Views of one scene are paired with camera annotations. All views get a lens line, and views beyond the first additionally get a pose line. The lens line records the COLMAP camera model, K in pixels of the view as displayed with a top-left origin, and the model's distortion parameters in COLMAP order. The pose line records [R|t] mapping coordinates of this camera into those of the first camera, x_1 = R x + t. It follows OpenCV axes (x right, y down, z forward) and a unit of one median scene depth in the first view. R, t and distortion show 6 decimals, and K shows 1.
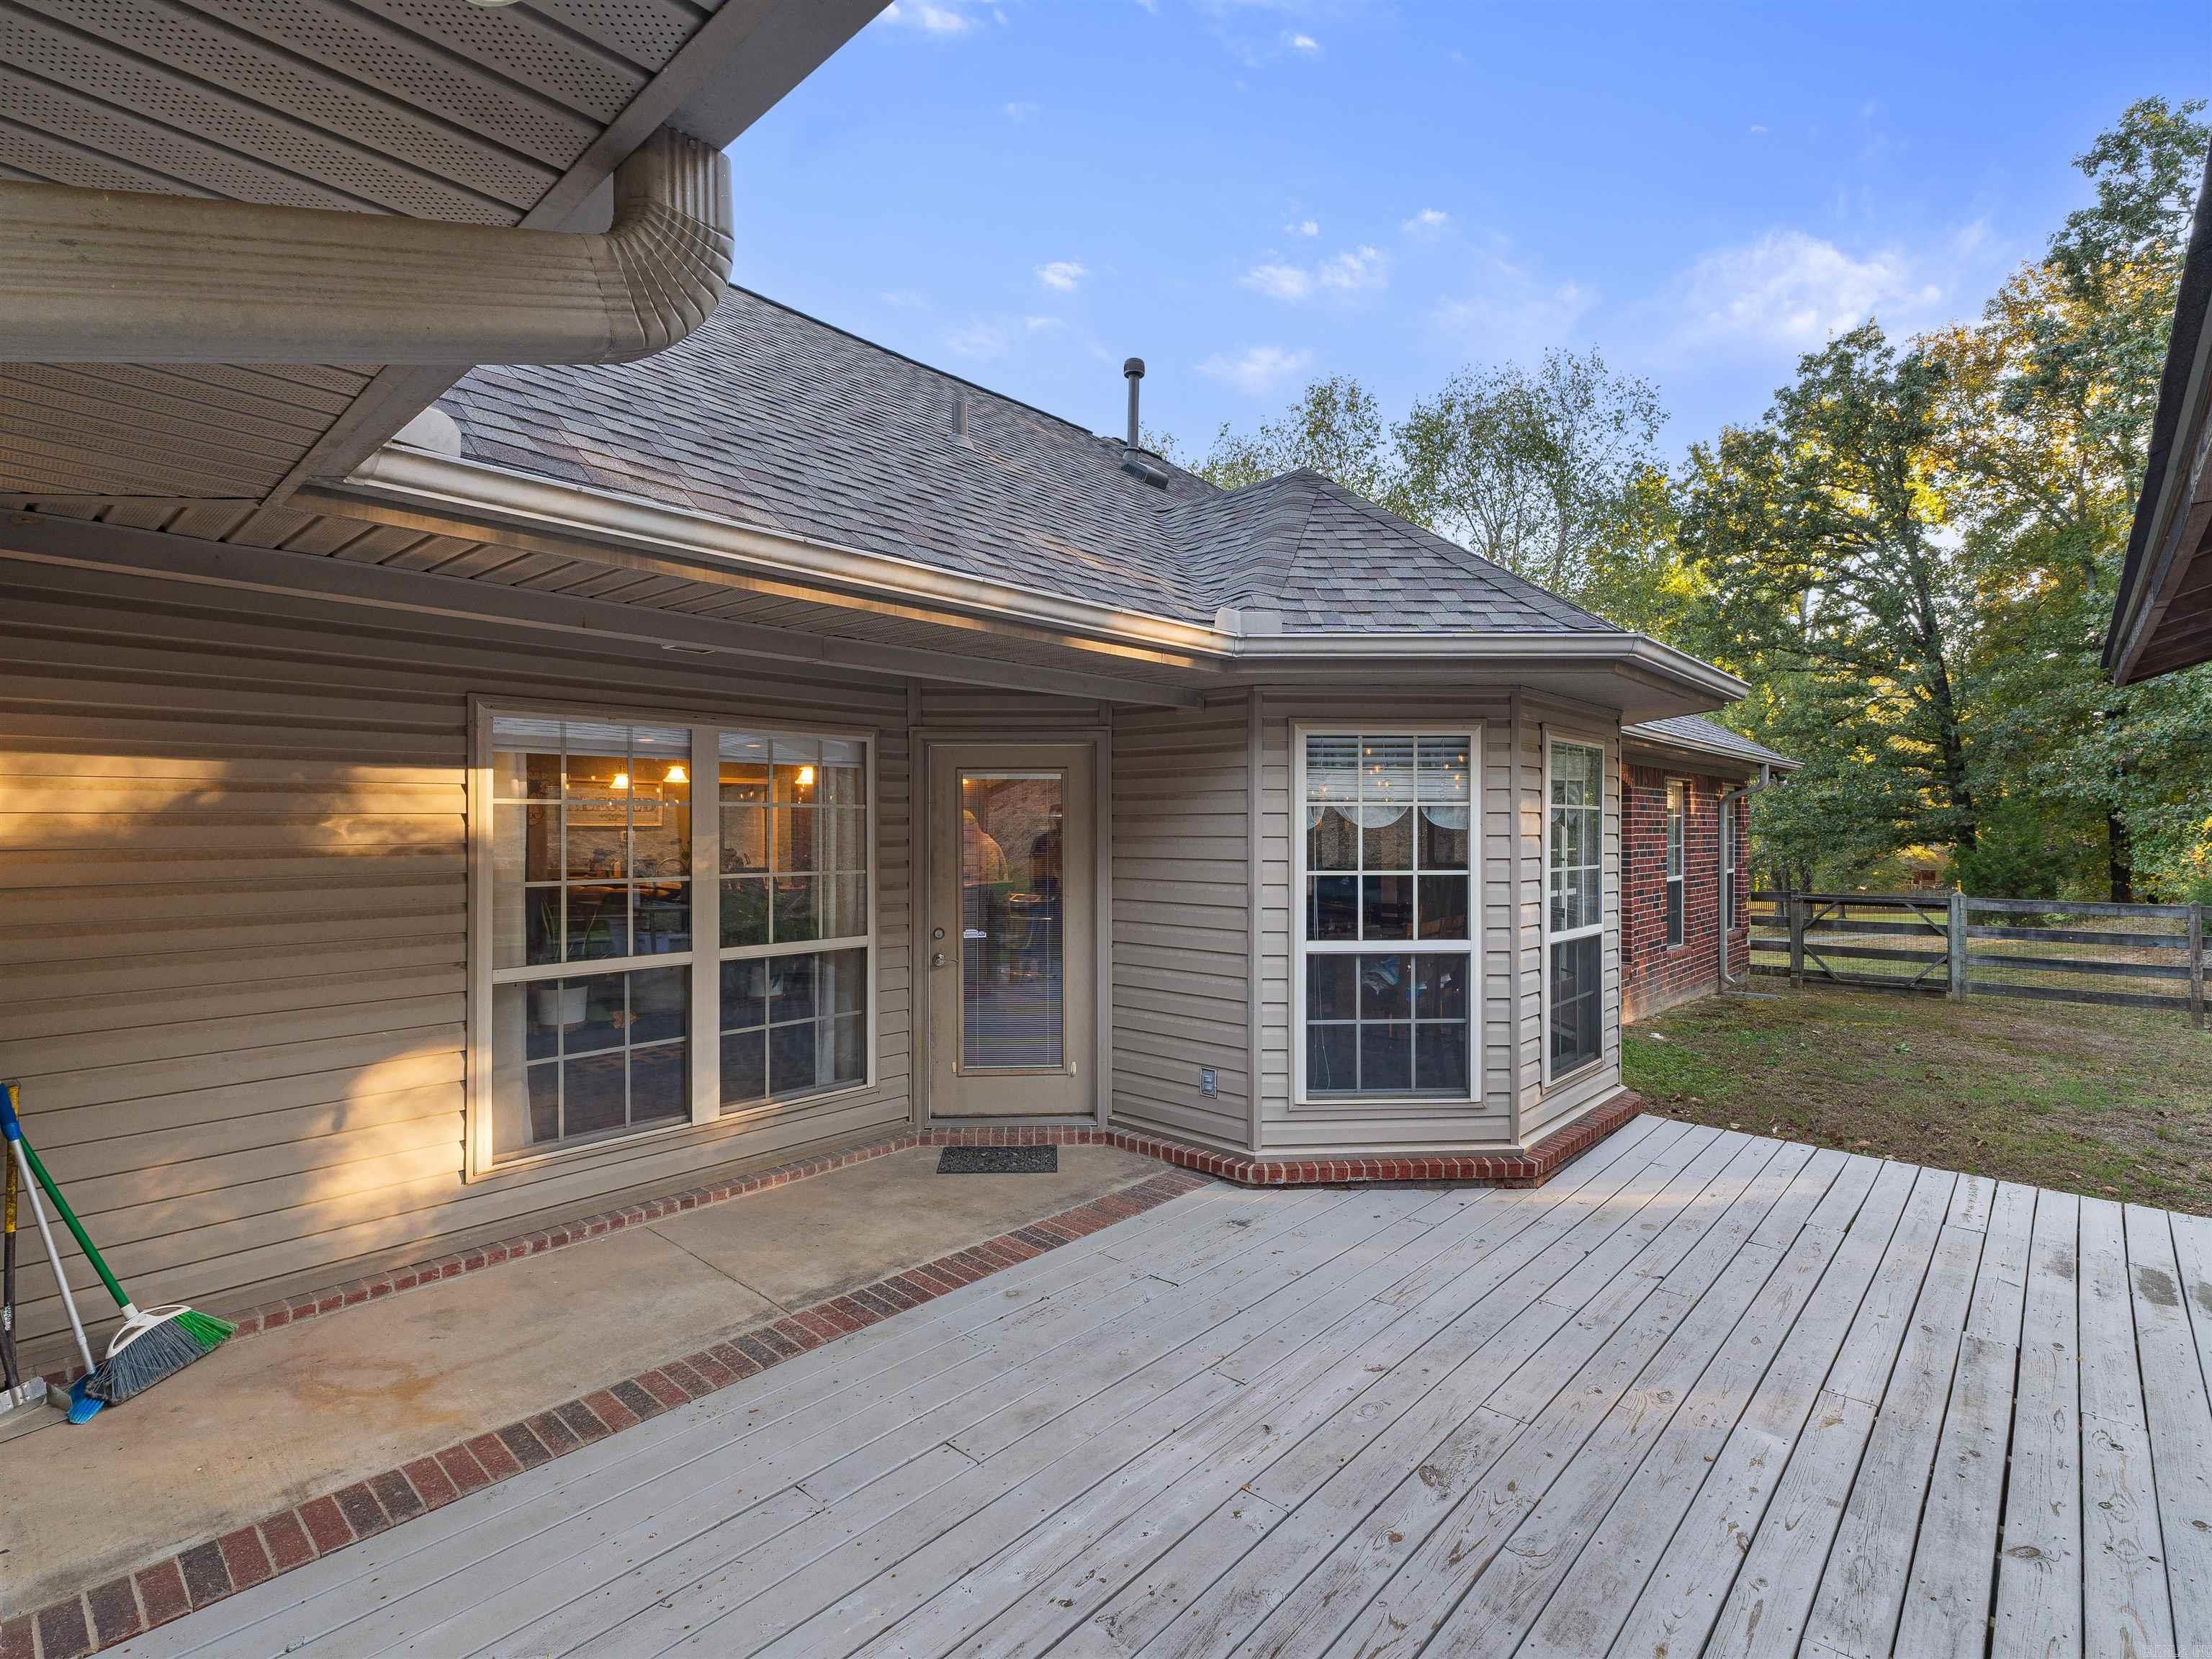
lens RADIAL K [[1021.7, 0, 1107.9], [0, 1021.7, 824.5], [0, 0, 1]] dist [-0.000839, -0.000042]
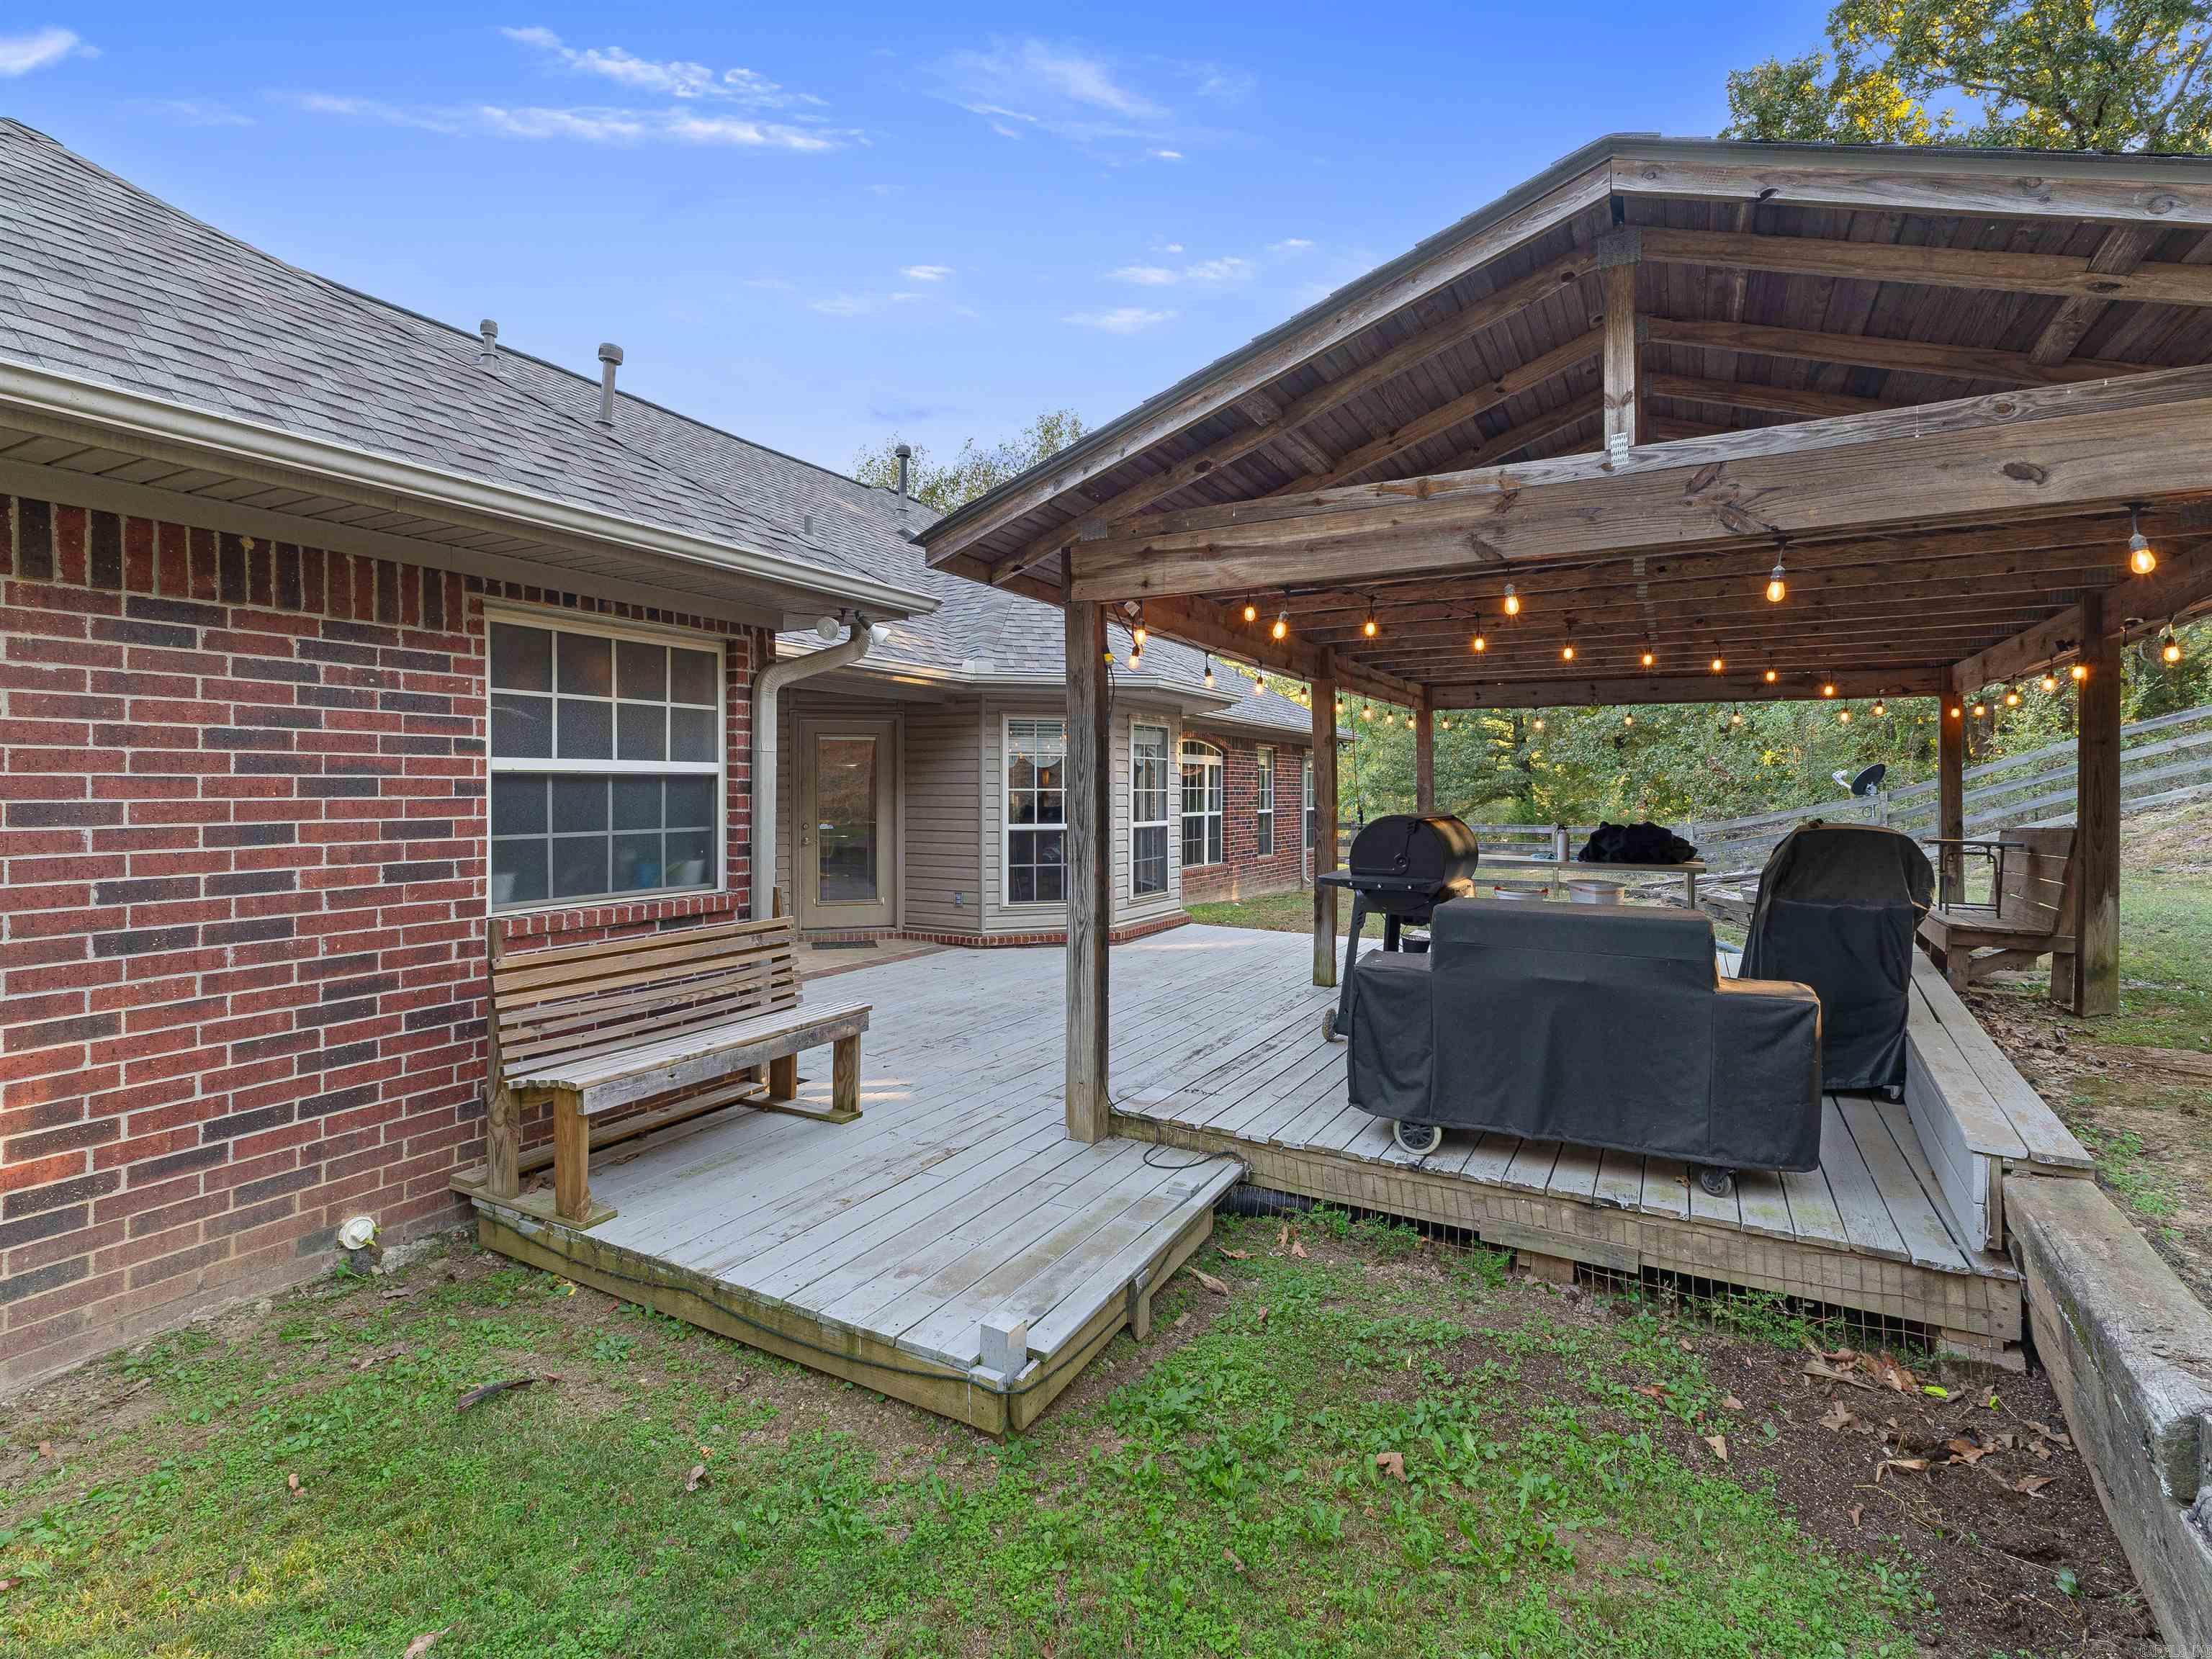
lens RADIAL K [[1021.7, 0, 1100.7], [0, 1021.7, 807.7], [0, 0, 1]] dist [-0.000839, -0.000042]
pose [[0.970993, -0.001367, 0.239104, -0.102980], [-0.003214, 0.999819, 0.018768, 0.044660], [-0.239086, -0.018992, 0.970813, -0.944367]]
